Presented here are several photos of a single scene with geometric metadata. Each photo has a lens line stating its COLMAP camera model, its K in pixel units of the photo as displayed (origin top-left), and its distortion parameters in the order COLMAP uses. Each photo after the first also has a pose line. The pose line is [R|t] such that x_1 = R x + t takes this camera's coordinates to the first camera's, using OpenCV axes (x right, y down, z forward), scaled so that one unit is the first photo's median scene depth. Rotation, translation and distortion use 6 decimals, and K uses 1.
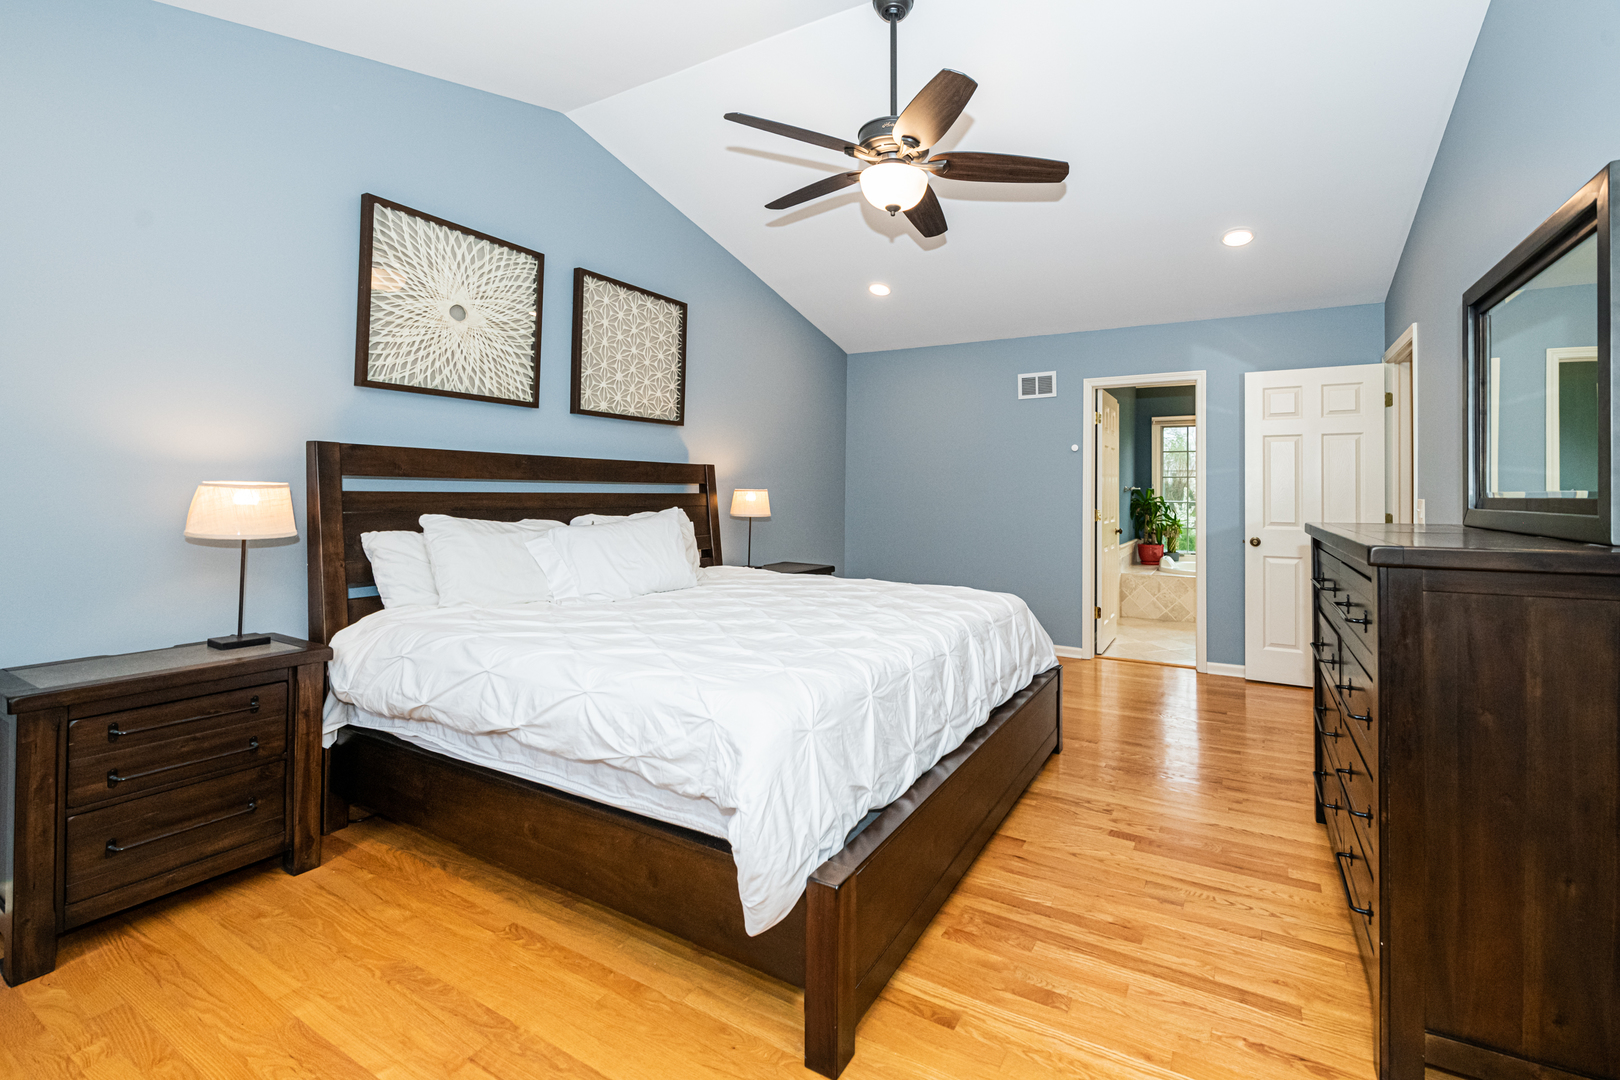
lens RADIAL K [[808.5, 0, 810.8], [0, 808.5, 495.3], [0, 0, 1]] dist [-0.070989, -0.000208]
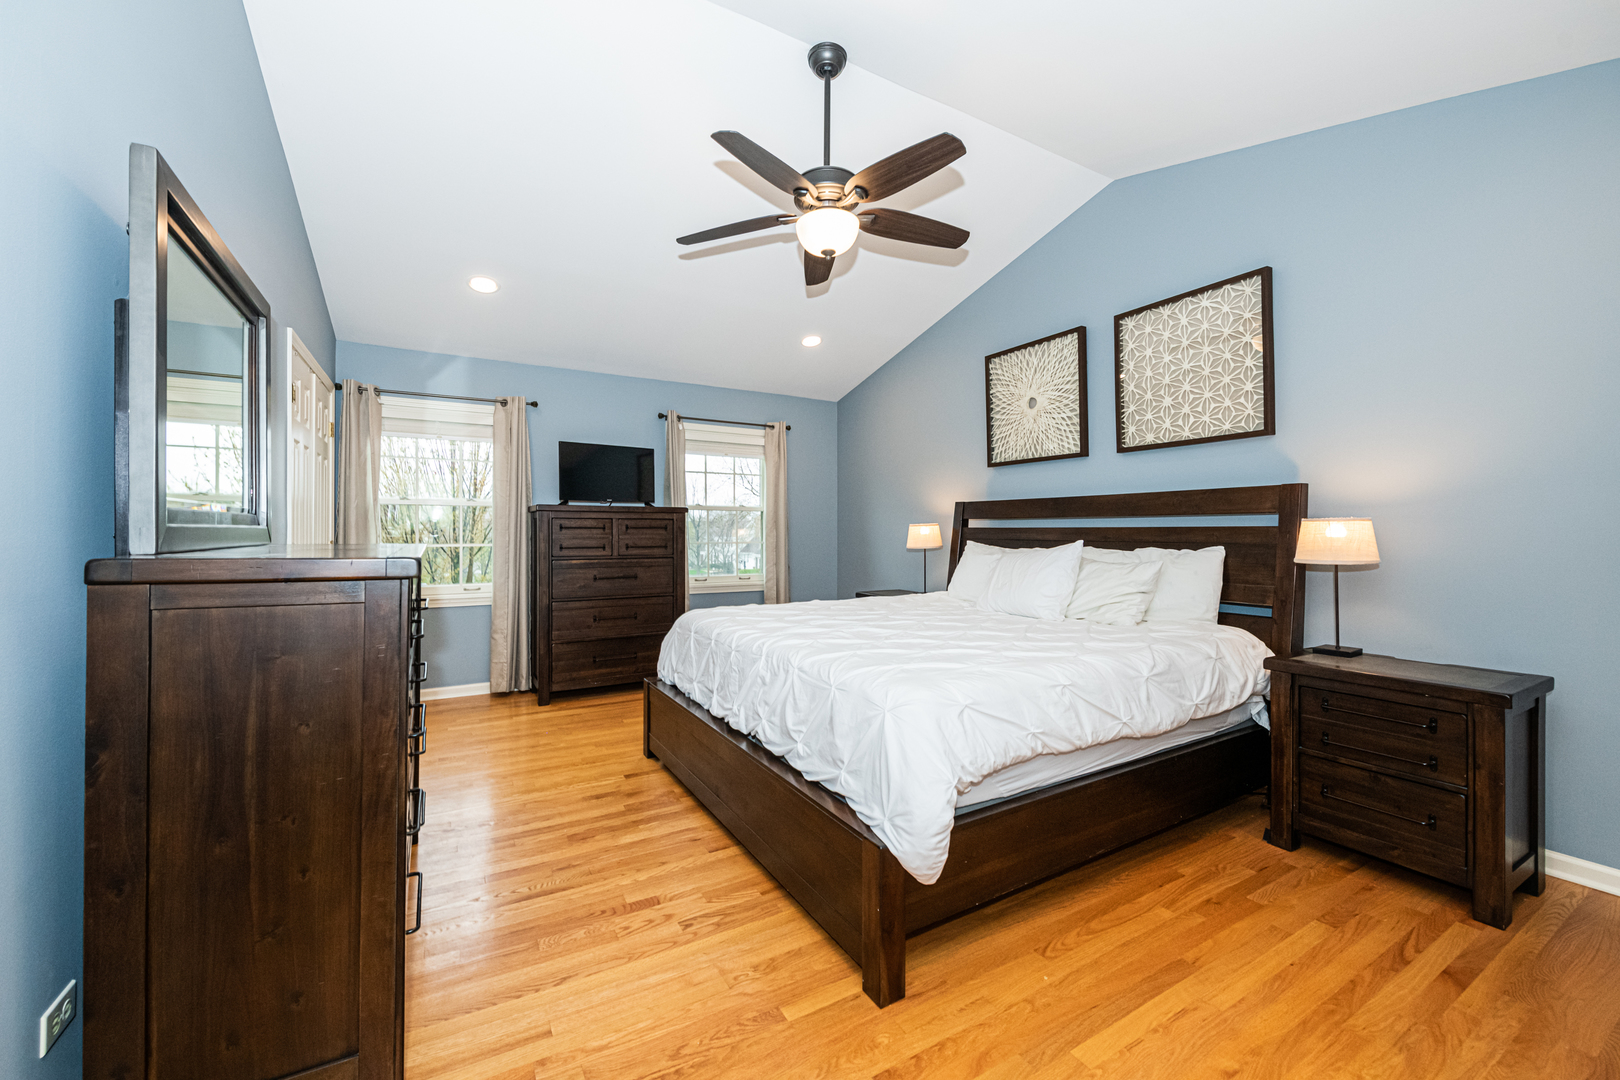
lens RADIAL K [[639.6, 0, 817.4], [0, 639.6, 535.1], [0, 0, 1]] dist [-0.000153, -0.000242]
pose [[-0.530140, 0.009888, -0.847853, 0.643521], [0.009414, 0.999939, 0.005775, -0.000154], [0.847858, -0.004920, -0.530200, 1.101302]]
